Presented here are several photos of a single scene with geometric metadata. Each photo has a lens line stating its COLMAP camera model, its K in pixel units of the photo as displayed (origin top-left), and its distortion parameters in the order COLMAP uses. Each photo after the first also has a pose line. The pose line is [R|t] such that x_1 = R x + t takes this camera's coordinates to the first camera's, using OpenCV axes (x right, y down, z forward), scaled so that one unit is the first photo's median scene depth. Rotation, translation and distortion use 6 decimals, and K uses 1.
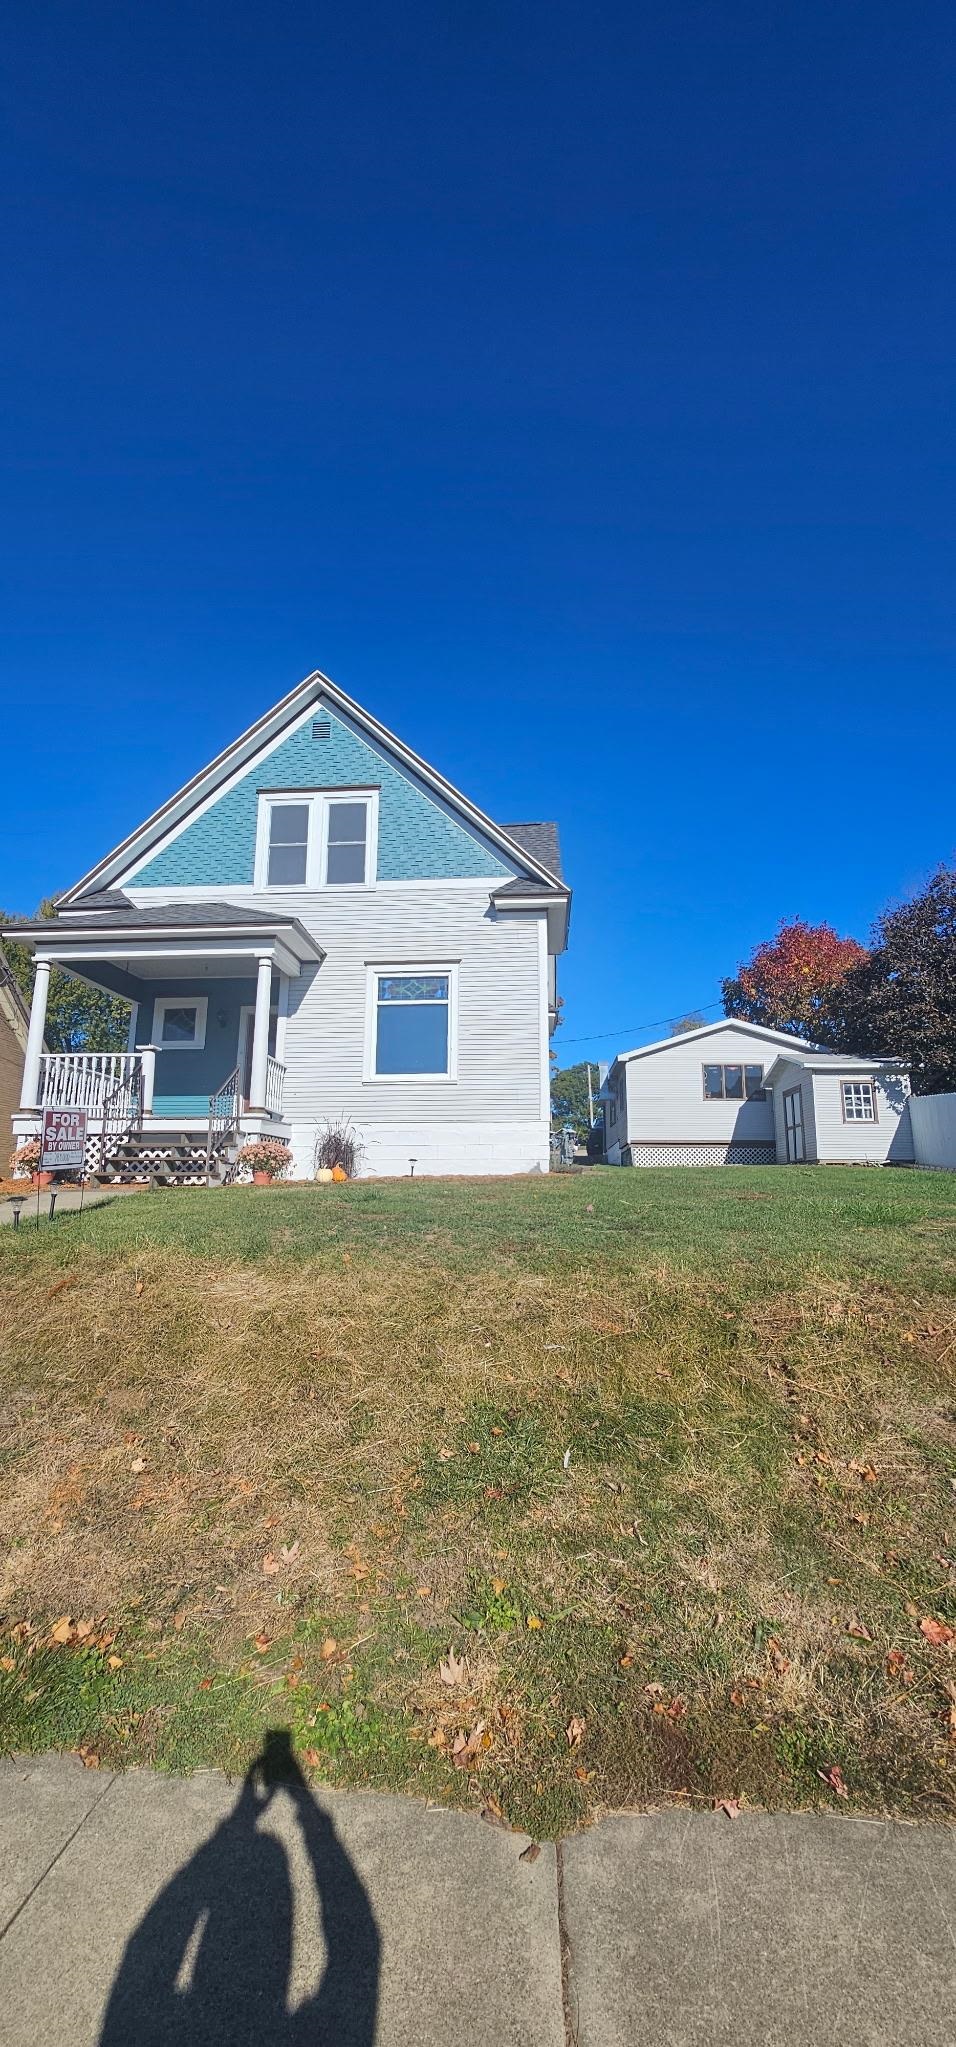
lens RADIAL K [[844.9, 0, 481.6], [0, 844.9, 1020.9], [0, 0, 1]] dist [-0.002663, -0.000257]
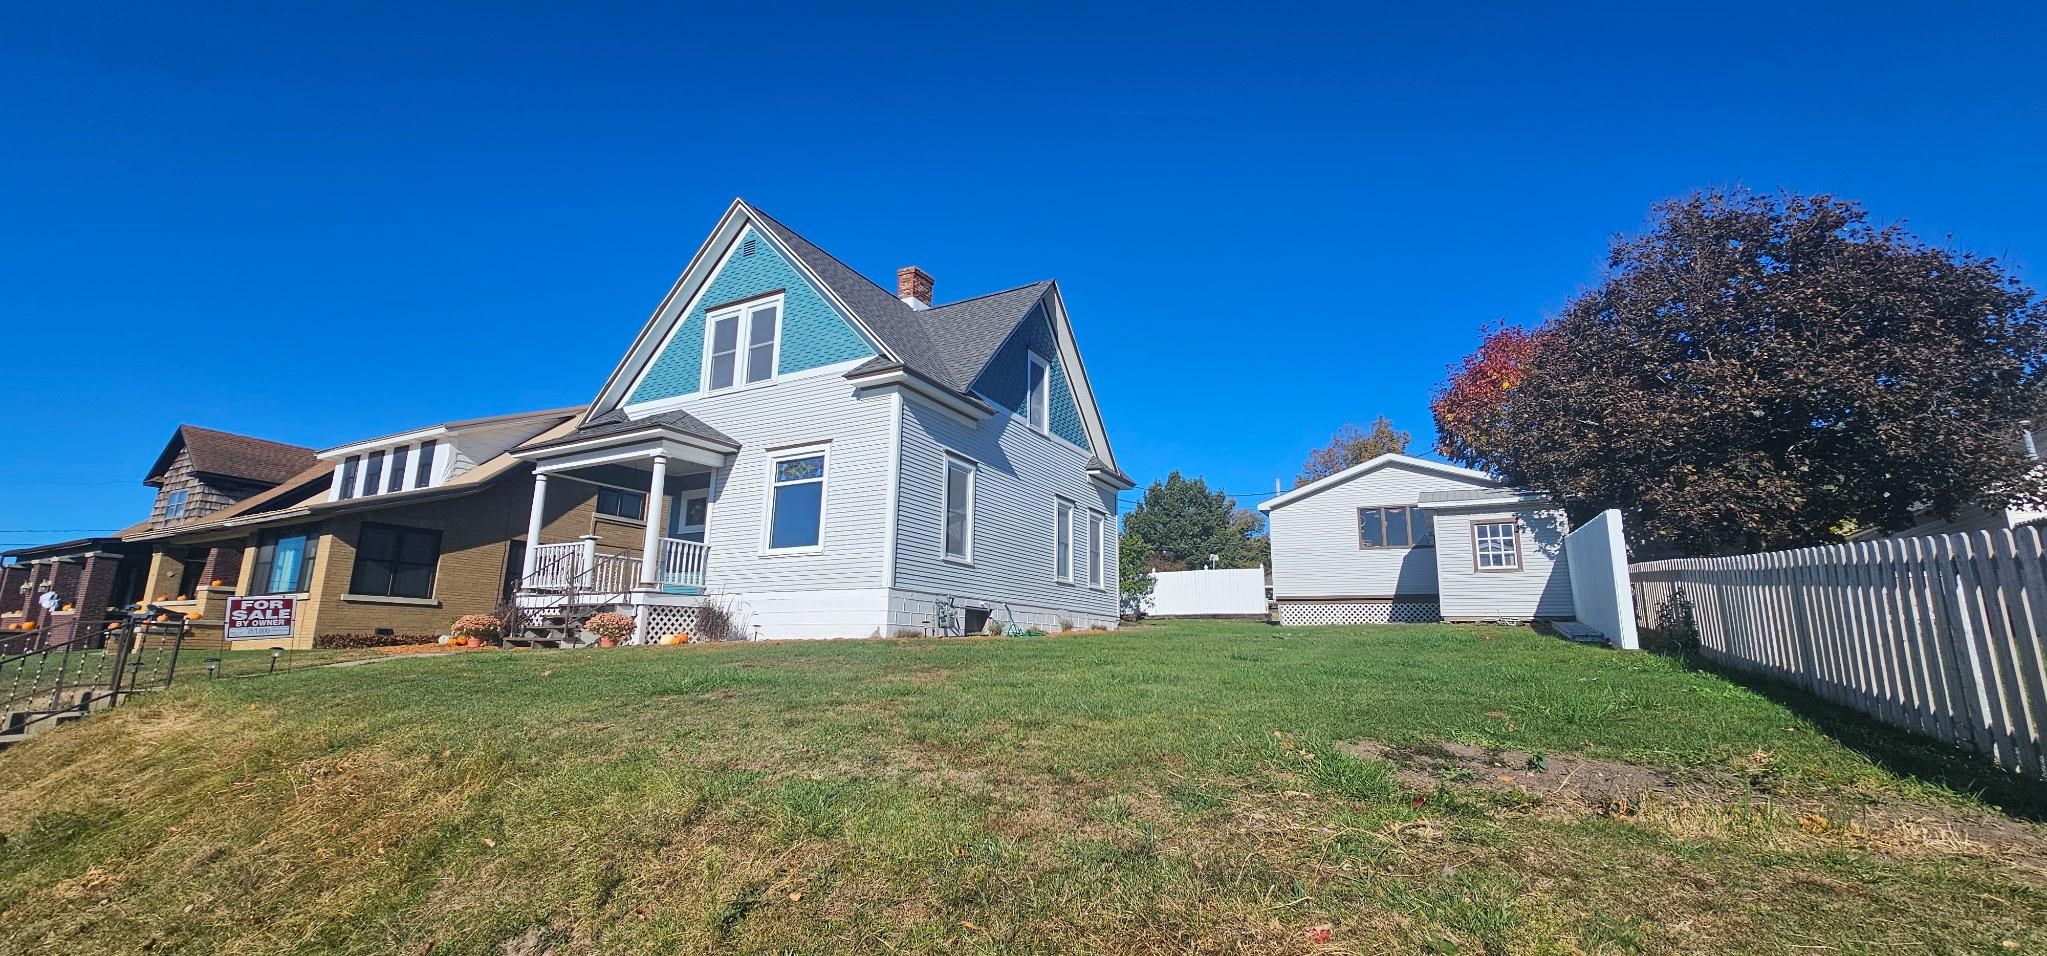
lens RADIAL K [[844.9, 0, 1018.9], [0, 844.9, 471.7], [0, 0, 1]] dist [-0.002663, -0.000257]
pose [[0.907613, -0.080818, -0.411956, 0.603940], [0.078278, 0.996665, -0.023067, 0.012062], [0.412446, -0.011311, 0.910912, 0.109513]]
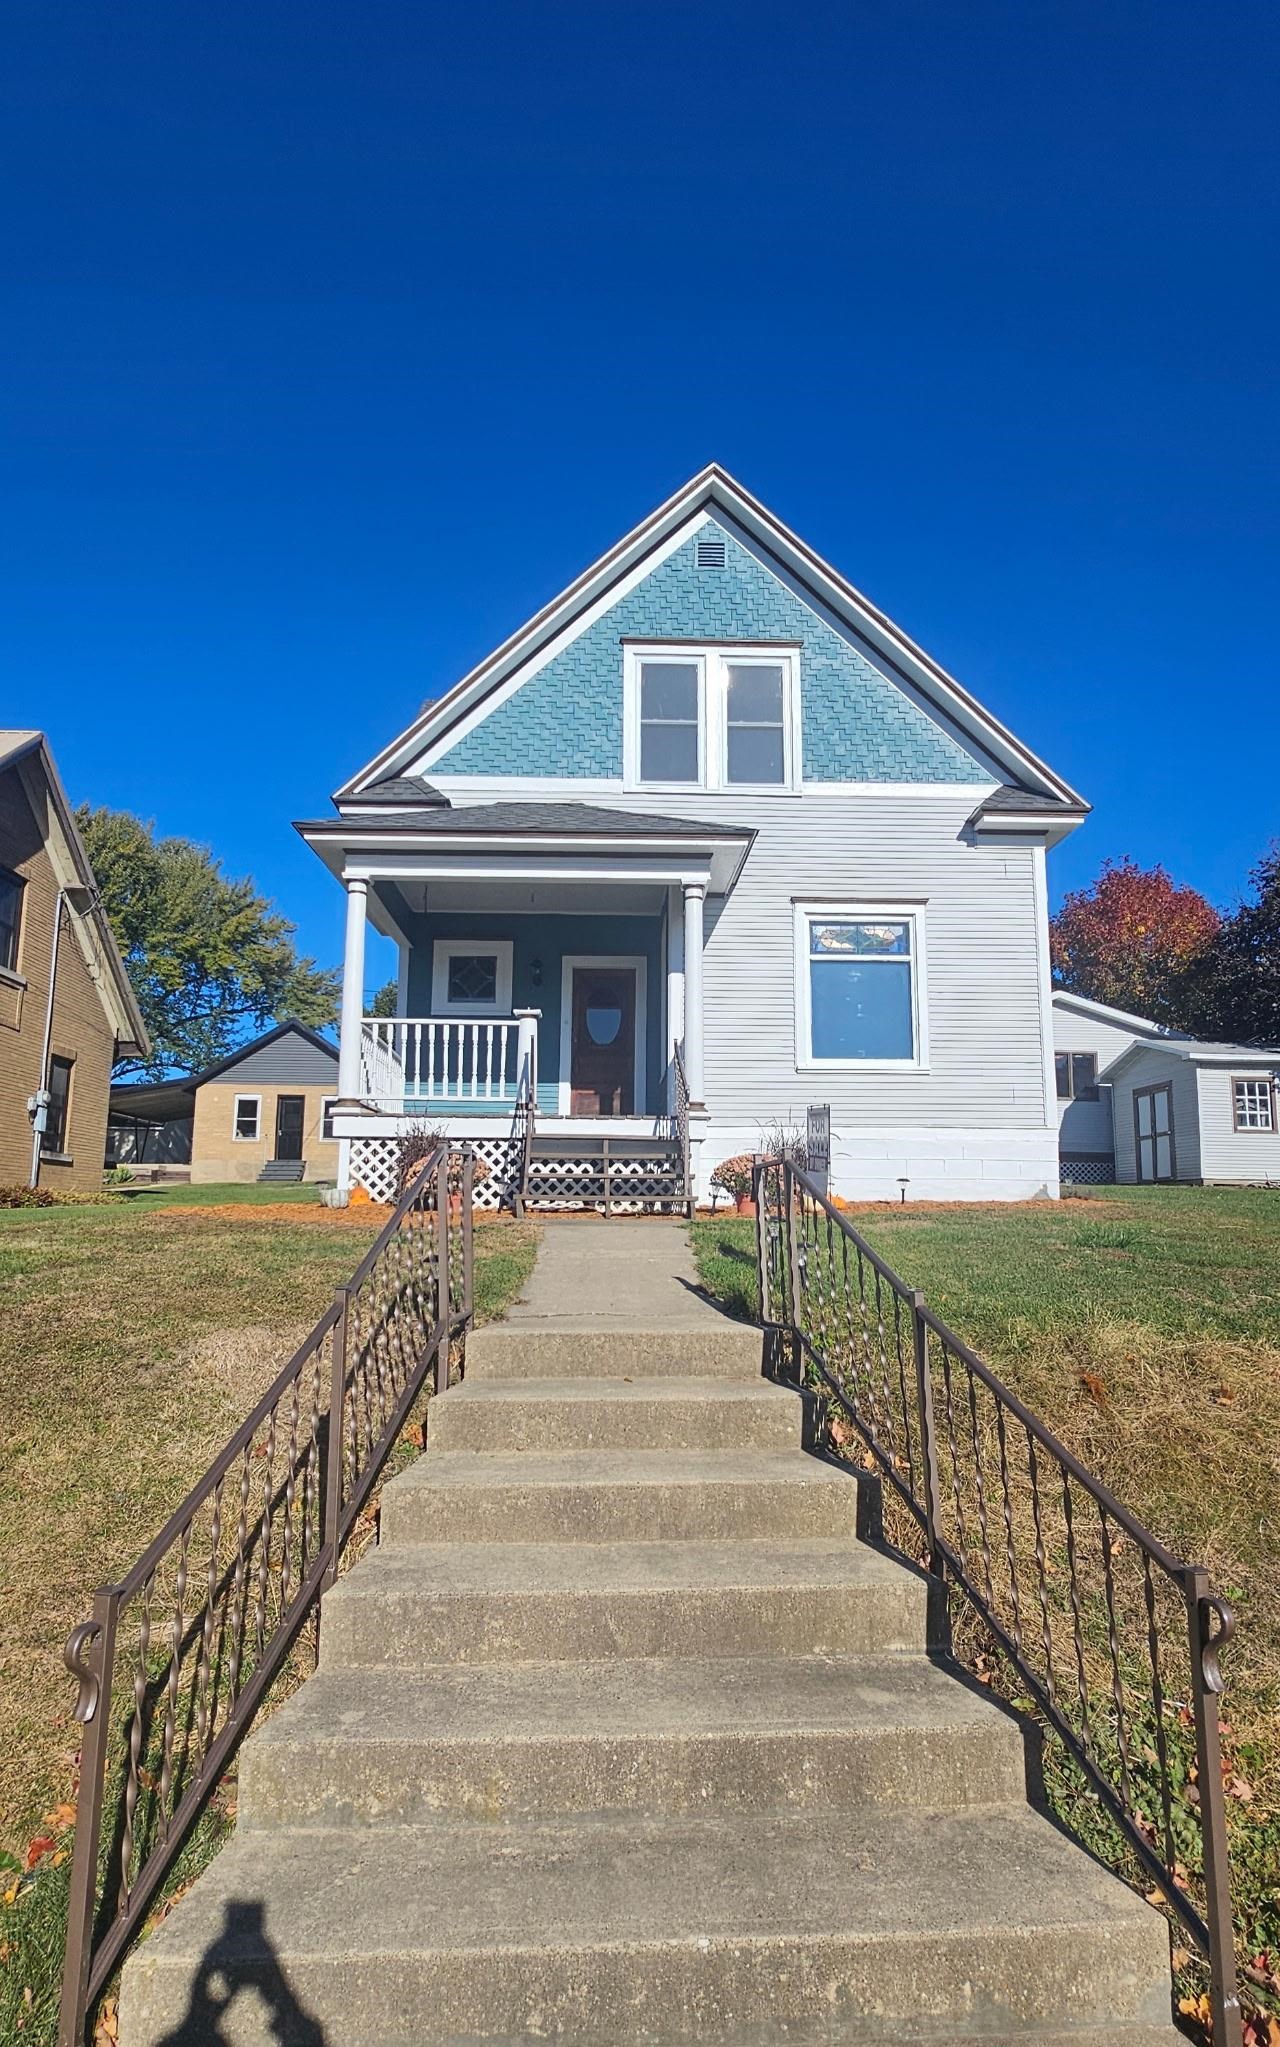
lens RADIAL K [[1129.9, 0, 643.7], [0, 1129.9, 1059.5], [0, 0, 1]] dist [0.001231, 0.000976]
pose [[0.994514, 0.020486, 0.102581, -0.339527], [-0.027117, 0.997603, 0.063661, 0.007533], [-0.101031, -0.066093, 0.992685, 0.070659]]
